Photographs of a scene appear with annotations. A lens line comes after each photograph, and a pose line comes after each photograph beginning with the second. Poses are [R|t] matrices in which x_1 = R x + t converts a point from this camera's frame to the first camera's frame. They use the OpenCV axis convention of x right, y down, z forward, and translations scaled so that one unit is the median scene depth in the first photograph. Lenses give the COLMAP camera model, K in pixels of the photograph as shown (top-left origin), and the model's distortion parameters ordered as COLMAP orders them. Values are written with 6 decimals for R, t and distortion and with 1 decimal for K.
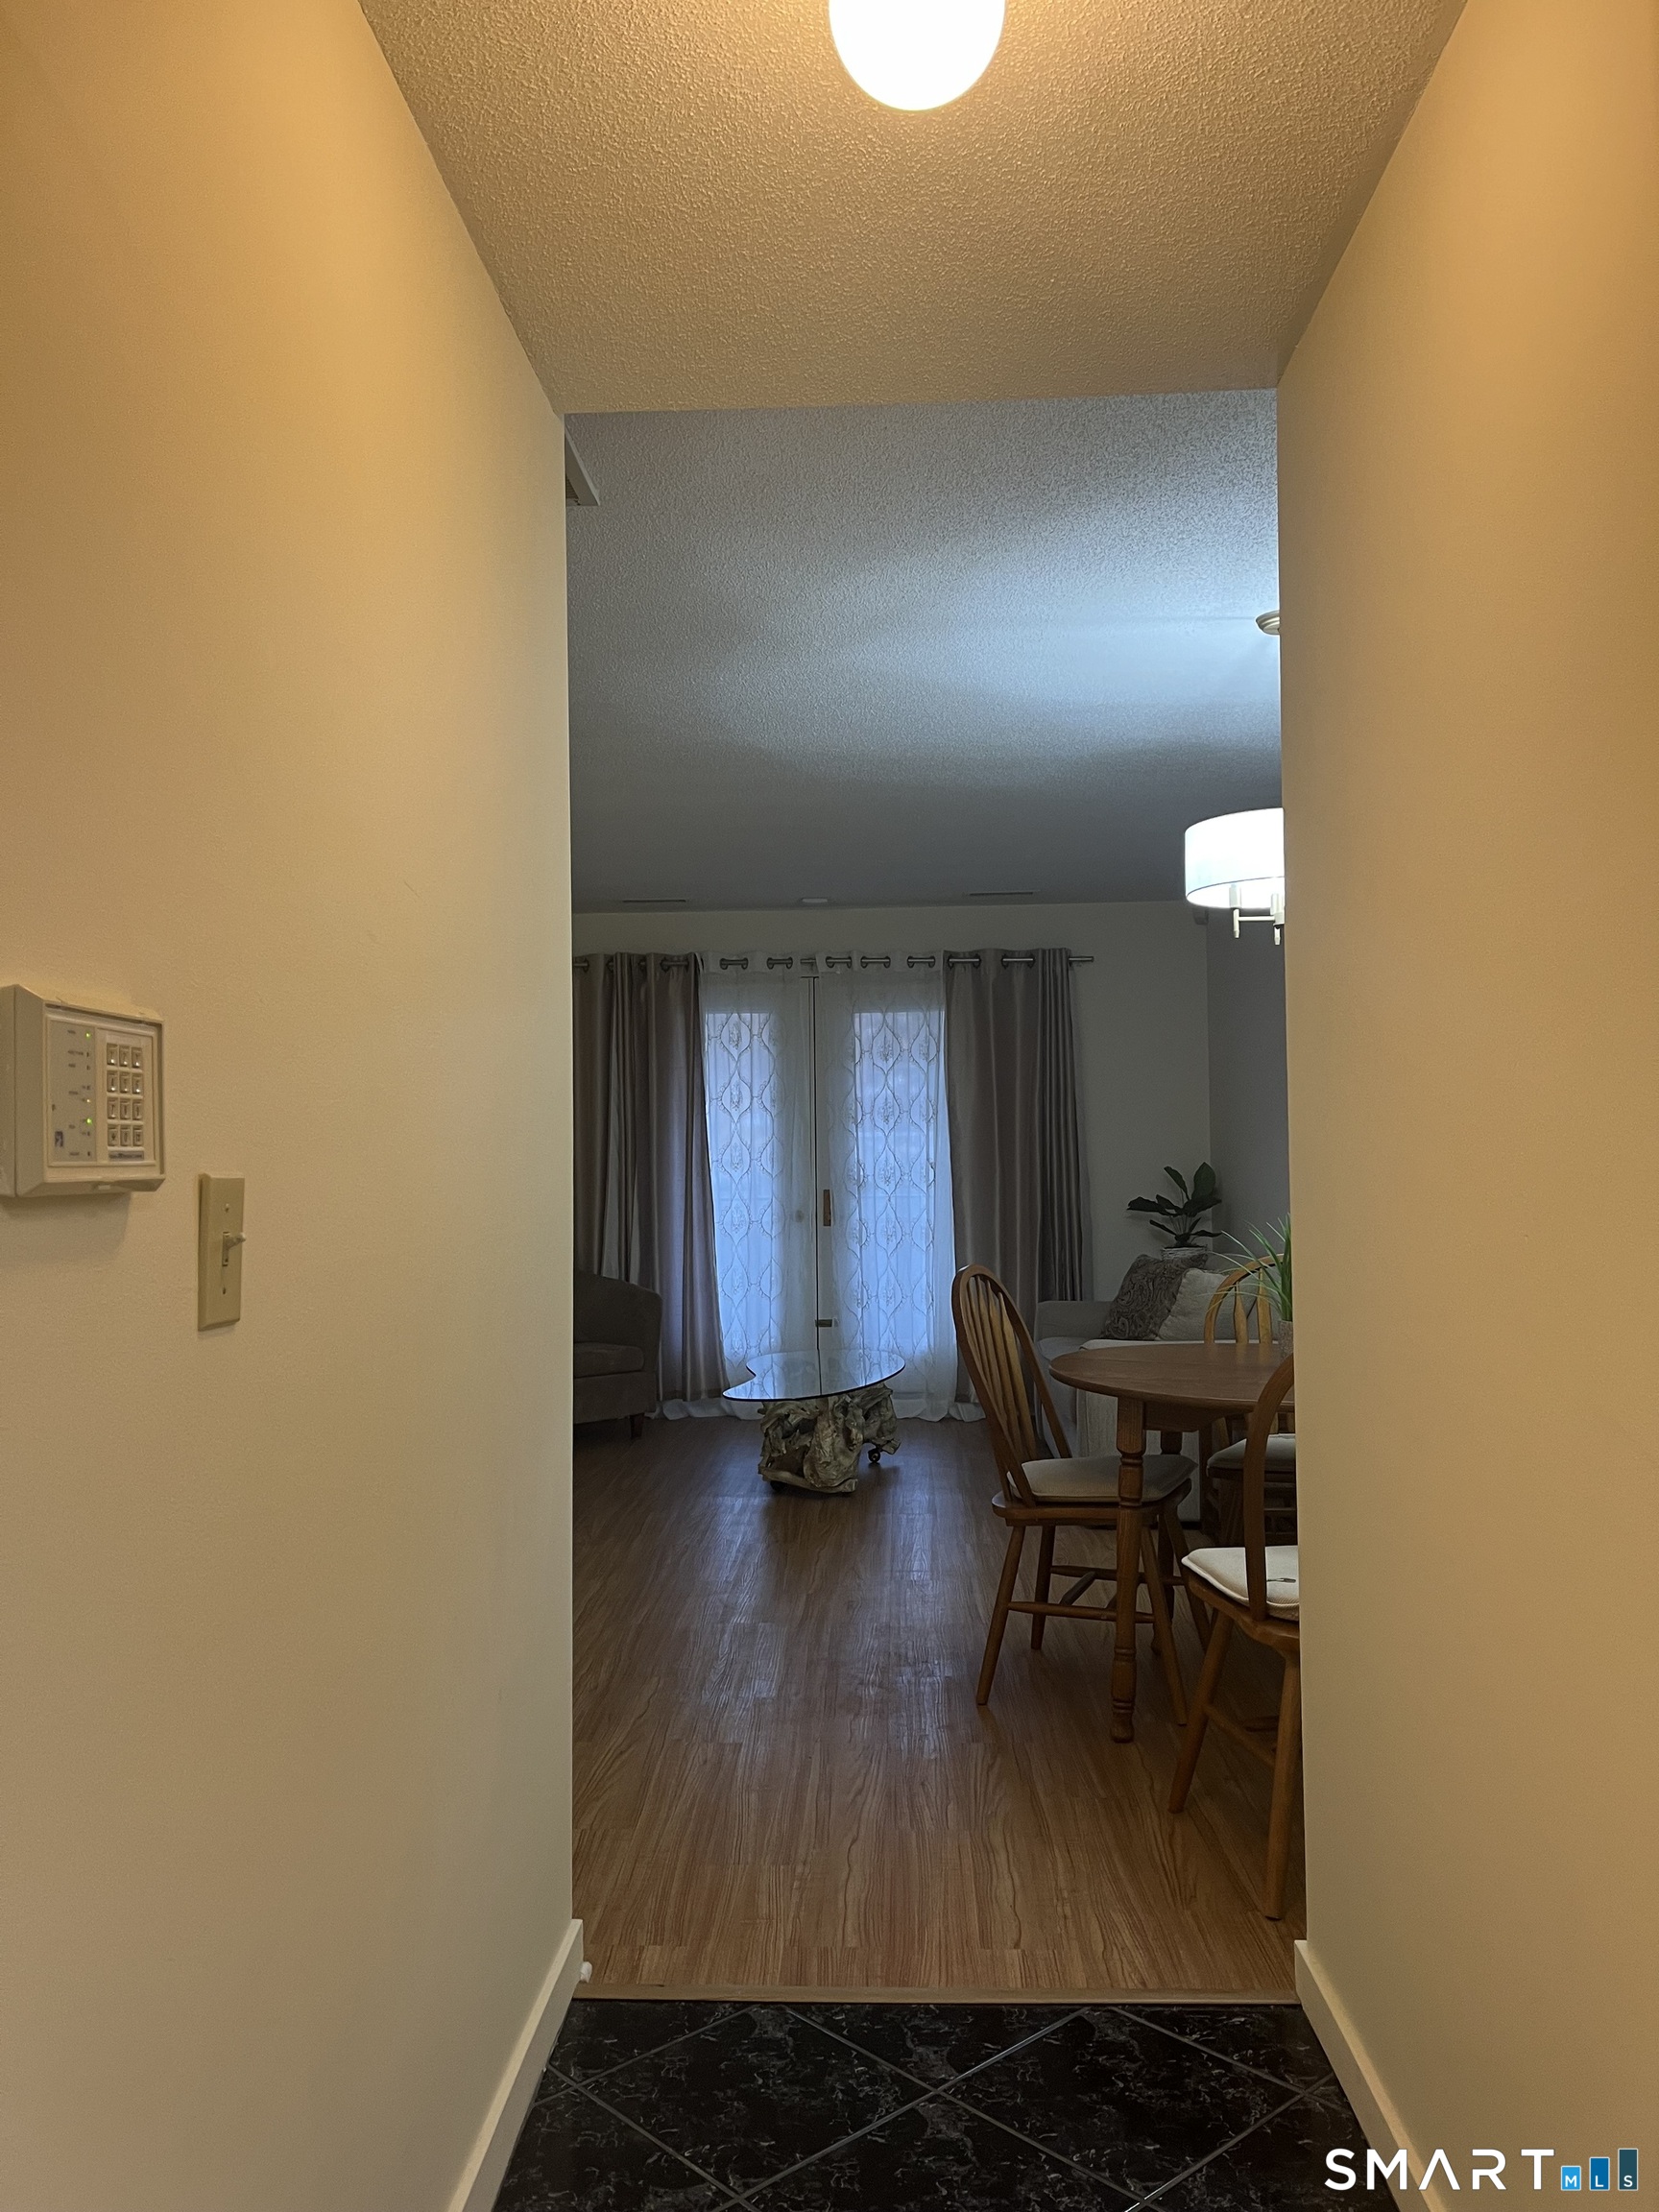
lens RADIAL K [[1675.9, 0, 826.5], [0, 1675.9, 1106.4], [0, 0, 1]] dist [-0.010452, -0.013891]
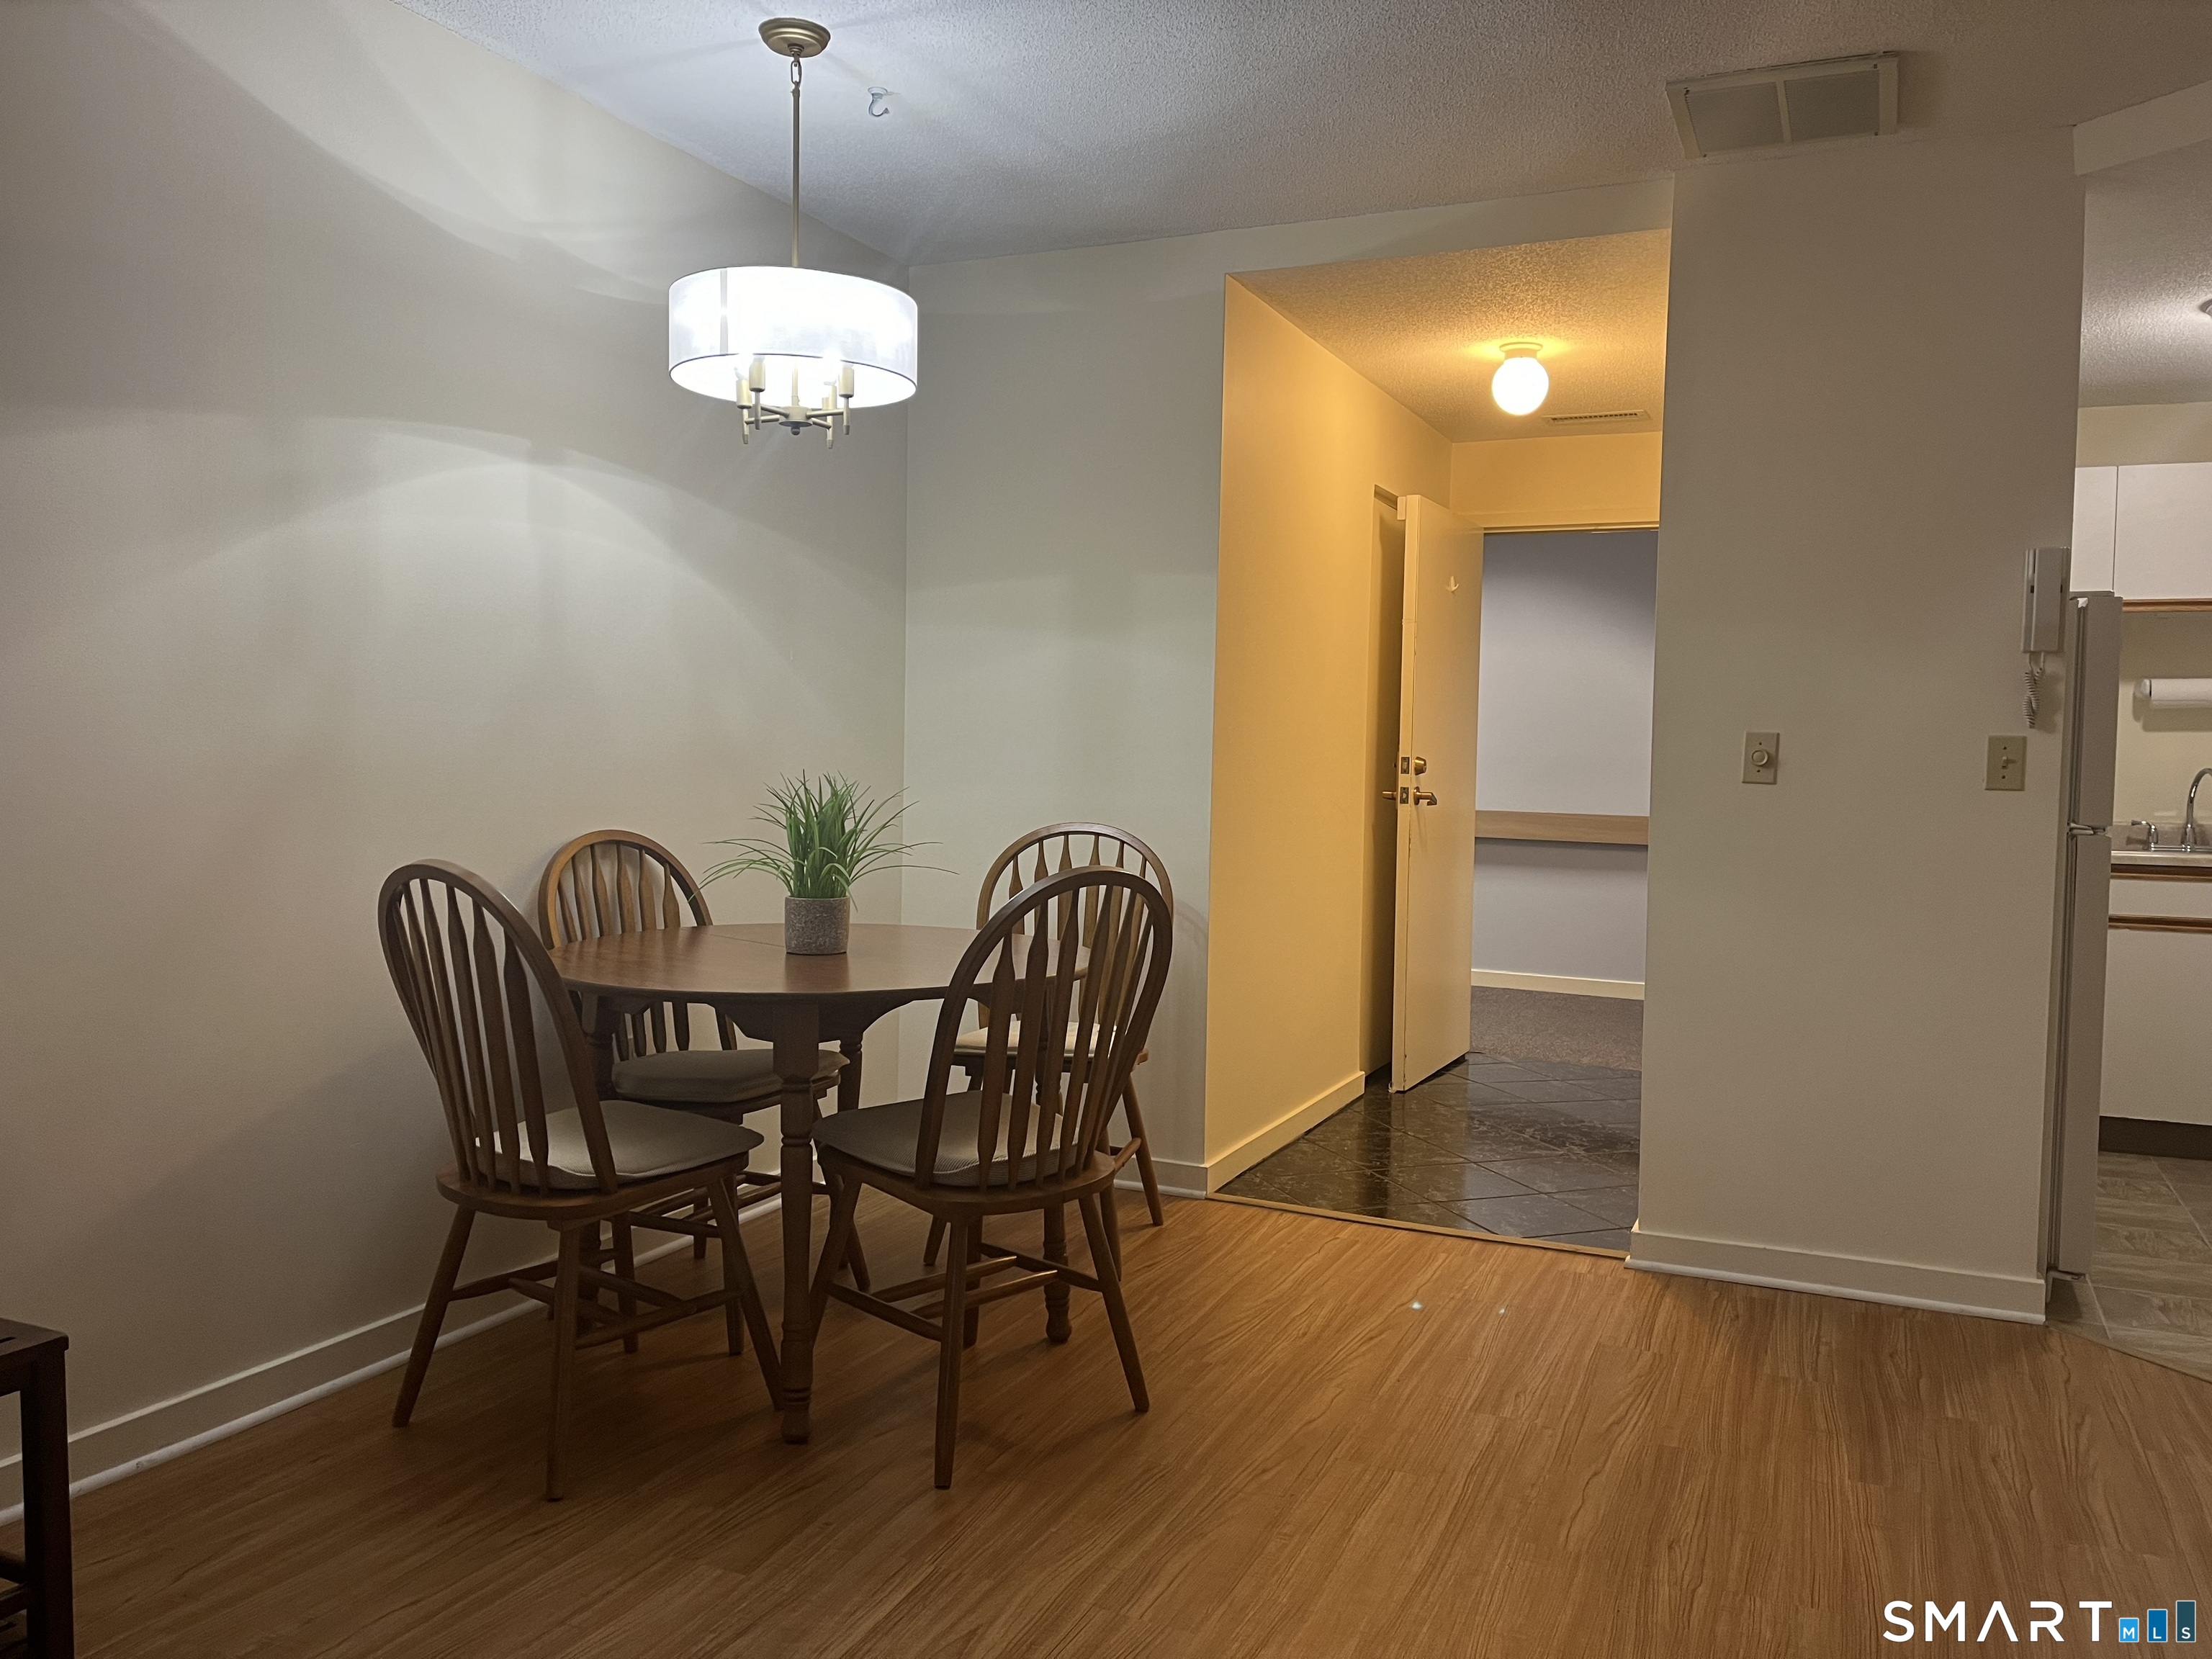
lens RADIAL K [[1675.9, 0, 1106.9], [0, 1675.9, 828.8], [0, 0, 1]] dist [-0.010452, -0.013891]
pose [[-0.926865, -0.033056, 0.373936, -0.133865], [-0.030623, 0.999454, 0.012446, 0.061425], [-0.374143, 0.000085, -0.927371, 1.327612]]
